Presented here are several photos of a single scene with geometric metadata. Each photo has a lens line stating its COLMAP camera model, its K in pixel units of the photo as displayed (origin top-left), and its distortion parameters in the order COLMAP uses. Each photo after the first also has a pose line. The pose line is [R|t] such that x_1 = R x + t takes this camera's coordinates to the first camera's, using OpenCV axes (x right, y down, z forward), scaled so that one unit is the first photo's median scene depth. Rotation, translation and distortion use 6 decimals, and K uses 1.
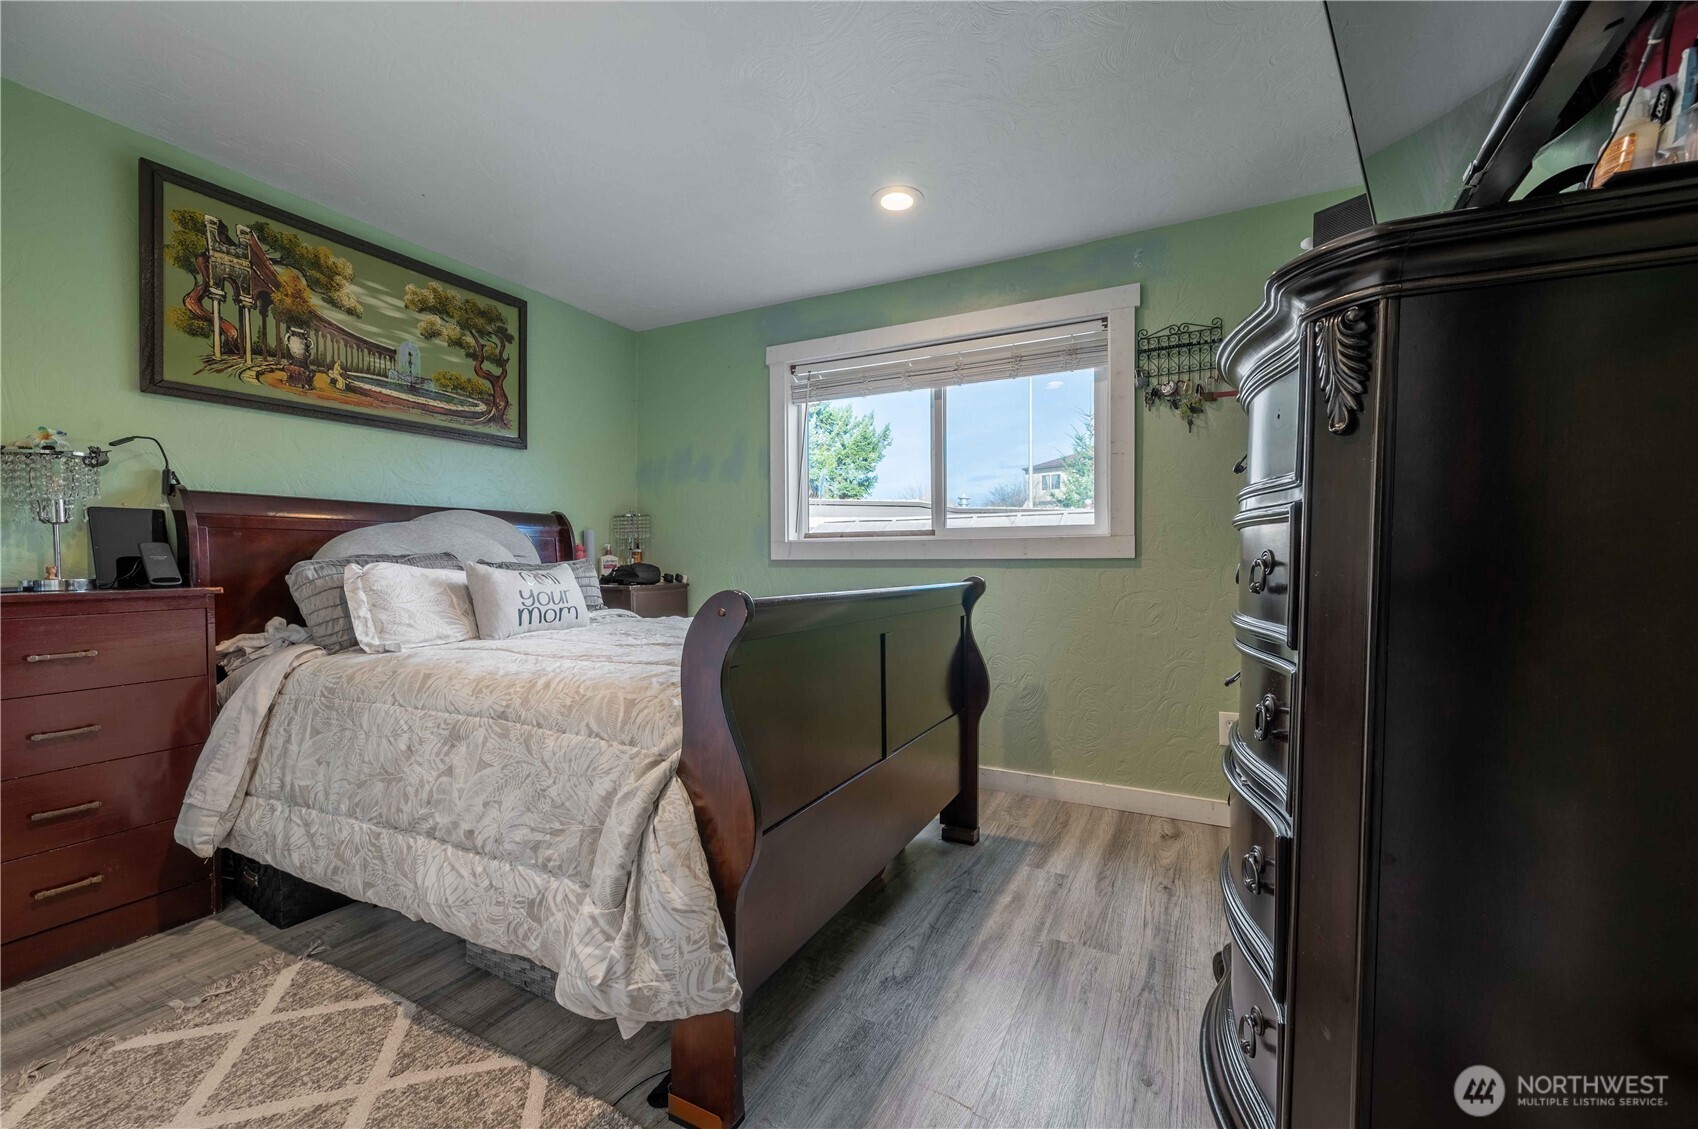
lens RADIAL K [[696.5, 0, 849.0], [0, 696.5, 564.5], [0, 0, 1]] dist [-0.000556, -0.000125]
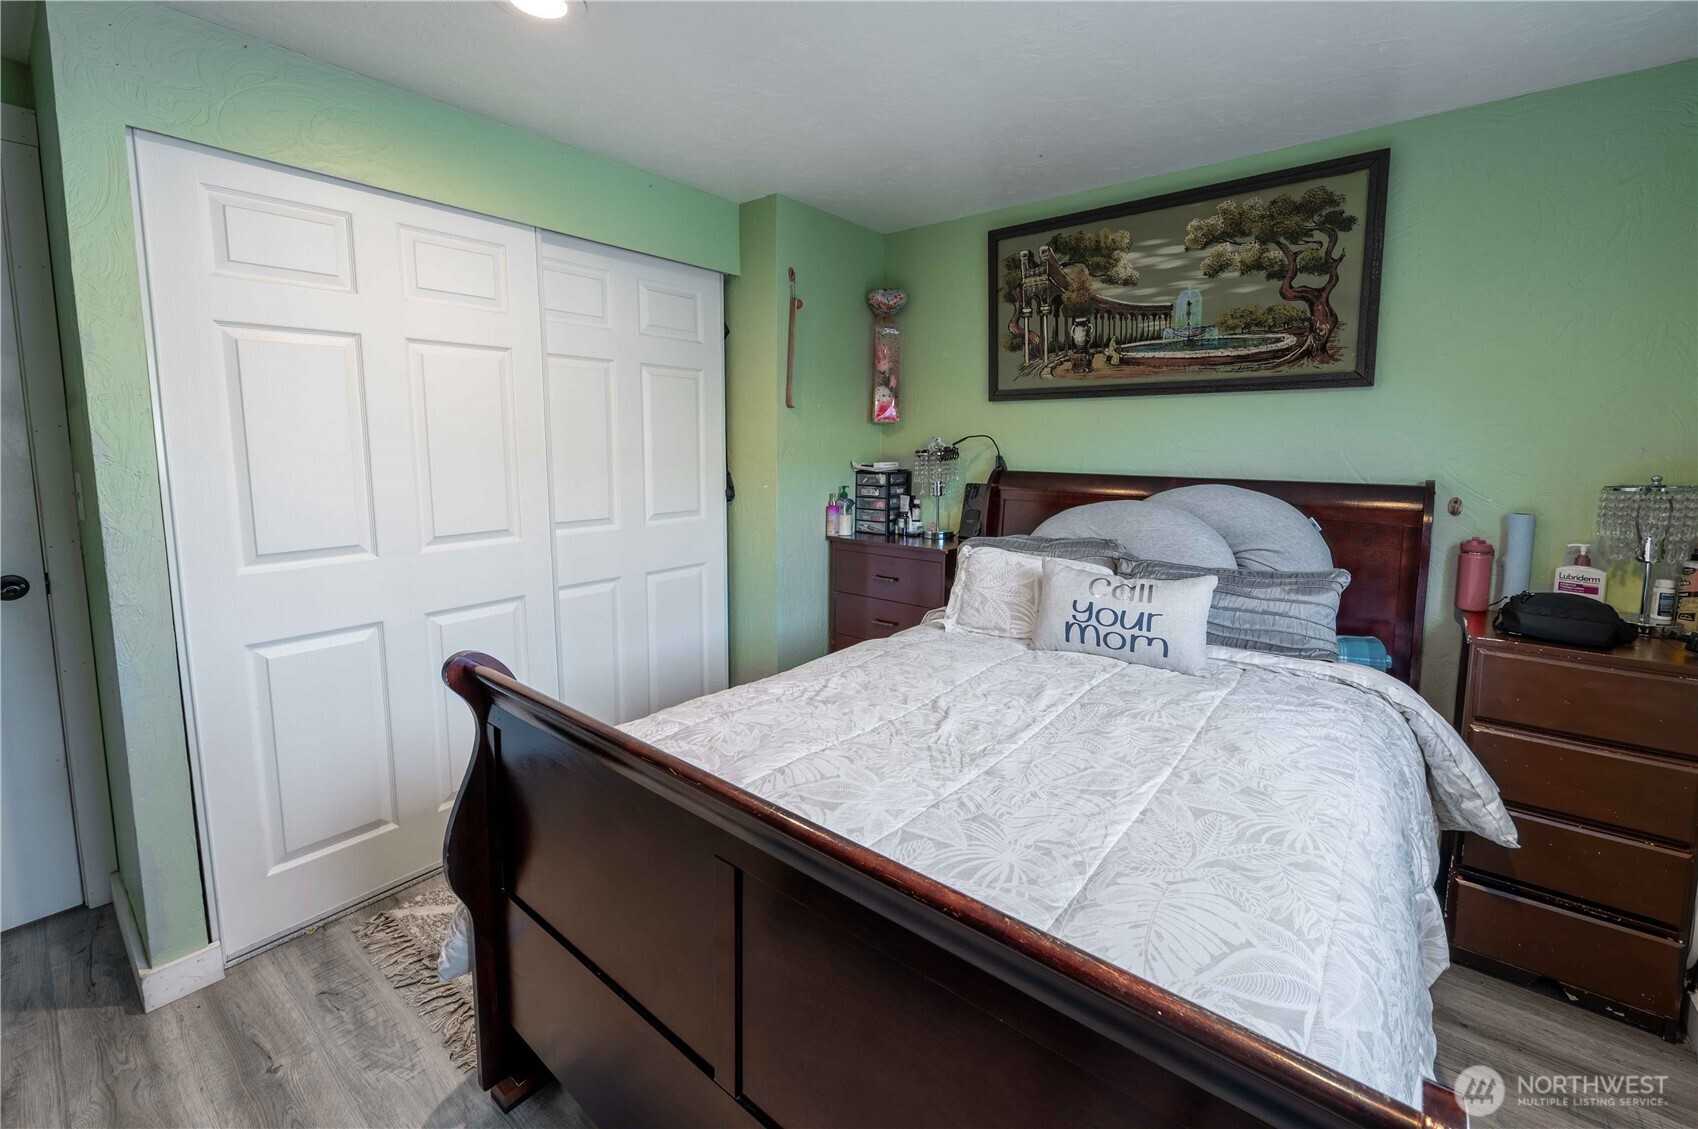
lens RADIAL K [[690.0, 0, 849.8], [0, 690.0, 510.8], [0, 0, 1]] dist [0.000509, 0.000065]
pose [[-0.202533, 0.103110, -0.973832, 0.351686], [-0.009880, 0.994176, 0.107319, -0.145476], [0.979226, 0.031357, -0.200334, 0.837443]]
